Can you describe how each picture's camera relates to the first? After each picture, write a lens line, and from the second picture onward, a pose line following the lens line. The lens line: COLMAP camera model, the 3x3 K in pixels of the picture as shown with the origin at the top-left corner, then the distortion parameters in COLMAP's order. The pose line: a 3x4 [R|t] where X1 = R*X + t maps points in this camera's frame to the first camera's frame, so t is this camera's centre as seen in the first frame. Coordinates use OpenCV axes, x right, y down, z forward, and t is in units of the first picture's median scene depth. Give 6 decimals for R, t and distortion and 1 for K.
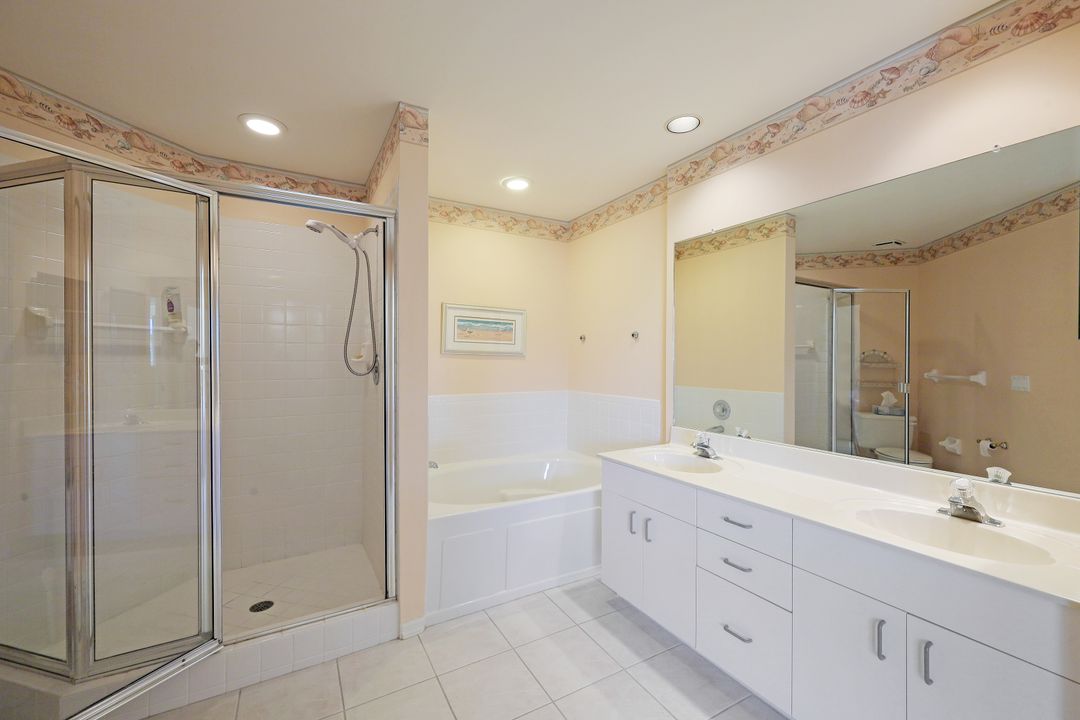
lens RADIAL K [[438.4, 0, 539.7], [0, 438.4, 361.1], [0, 0, 1]] dist [-0.001244, -0.000449]
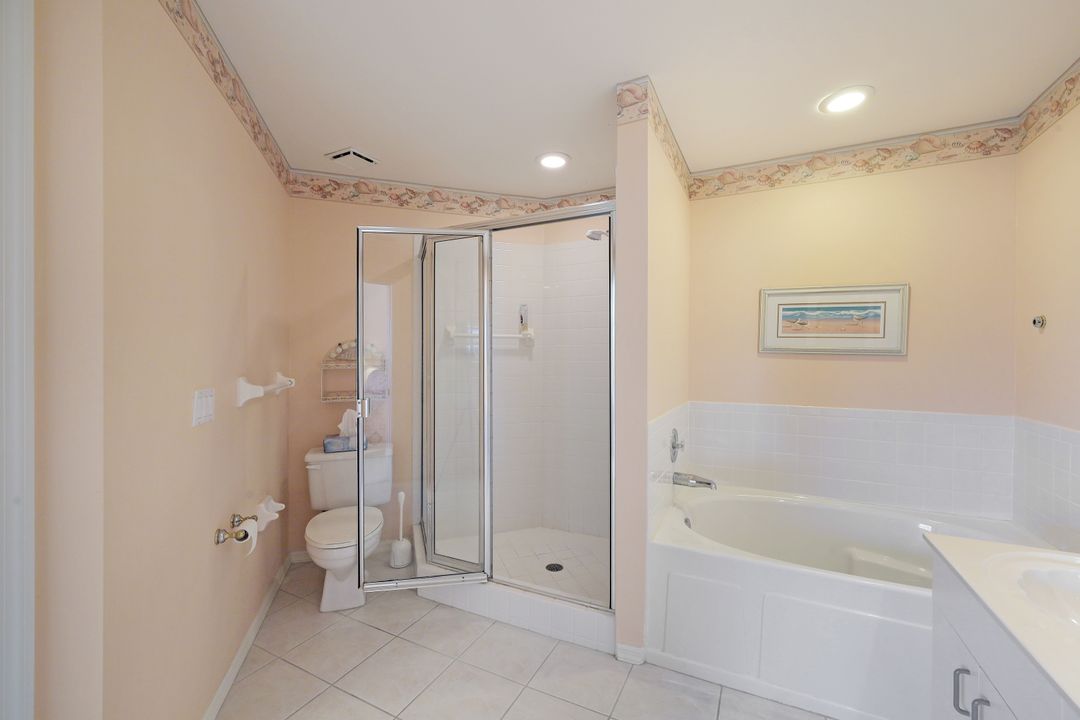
lens RADIAL K [[446.5, 0, 540.0], [0, 446.5, 360.0], [0, 0, 1]] dist [-0.001202, -0.000255]
pose [[0.553693, 0.005143, -0.832705, 0.241076], [-0.008505, 0.999964, 0.000521, -0.000613], [0.832678, 0.006794, 0.553716, 0.209719]]
